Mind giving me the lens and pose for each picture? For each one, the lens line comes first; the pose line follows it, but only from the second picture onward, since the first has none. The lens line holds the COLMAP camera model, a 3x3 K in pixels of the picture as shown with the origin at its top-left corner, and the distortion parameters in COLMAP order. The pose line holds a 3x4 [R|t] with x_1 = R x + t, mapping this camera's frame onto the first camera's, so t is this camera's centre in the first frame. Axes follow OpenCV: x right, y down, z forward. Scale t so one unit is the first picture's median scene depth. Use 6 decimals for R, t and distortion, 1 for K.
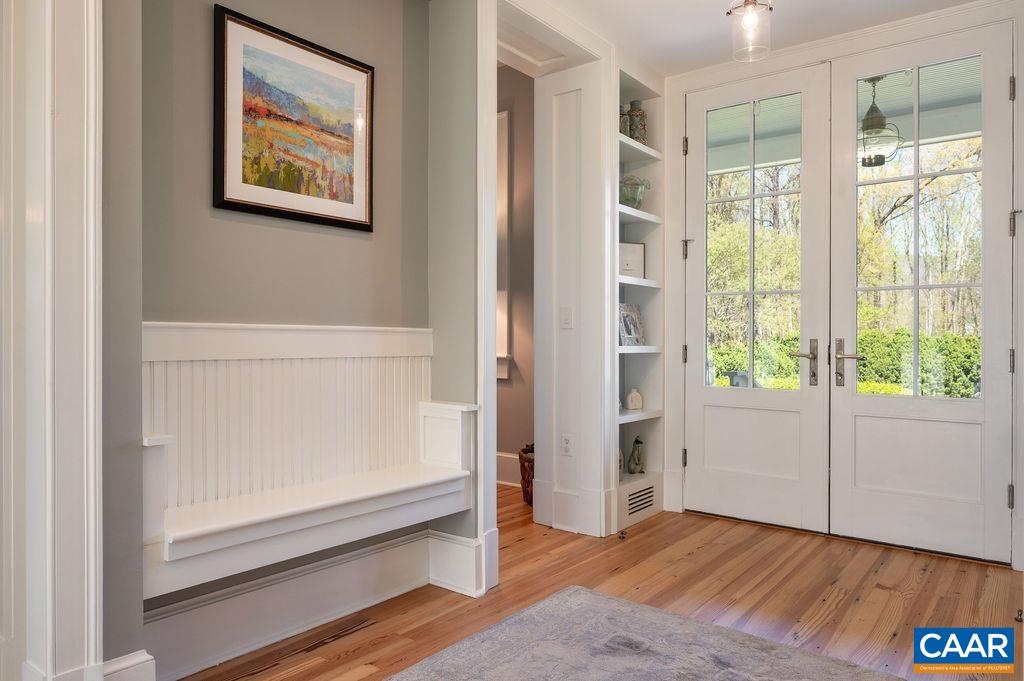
lens RADIAL K [[691.2, 0, 511.8], [0, 691.2, 347.7], [0, 0, 1]] dist [-0.000069, -0.002264]
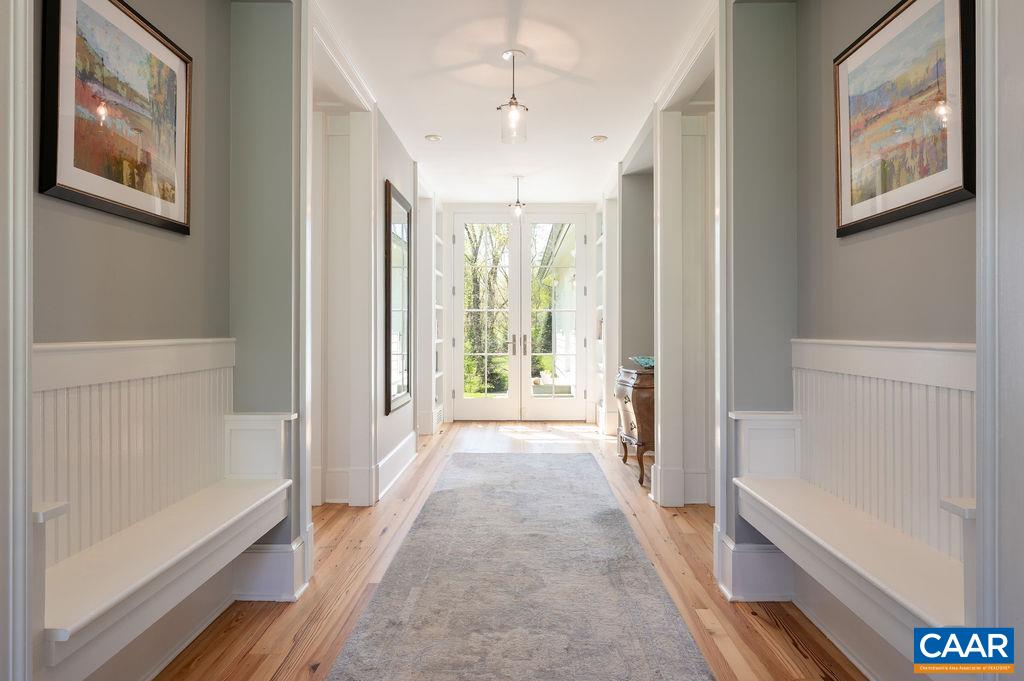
lens RADIAL K [[563.0, 0, 513.6], [0, 563.0, 330.0], [0, 0, 1]] dist [-0.002229, -0.000960]
pose [[-0.793502, -0.000794, -0.608567, 0.497349], [-0.004675, 0.999978, 0.004792, -0.048251], [0.608550, 0.006647, -0.793488, 1.269331]]
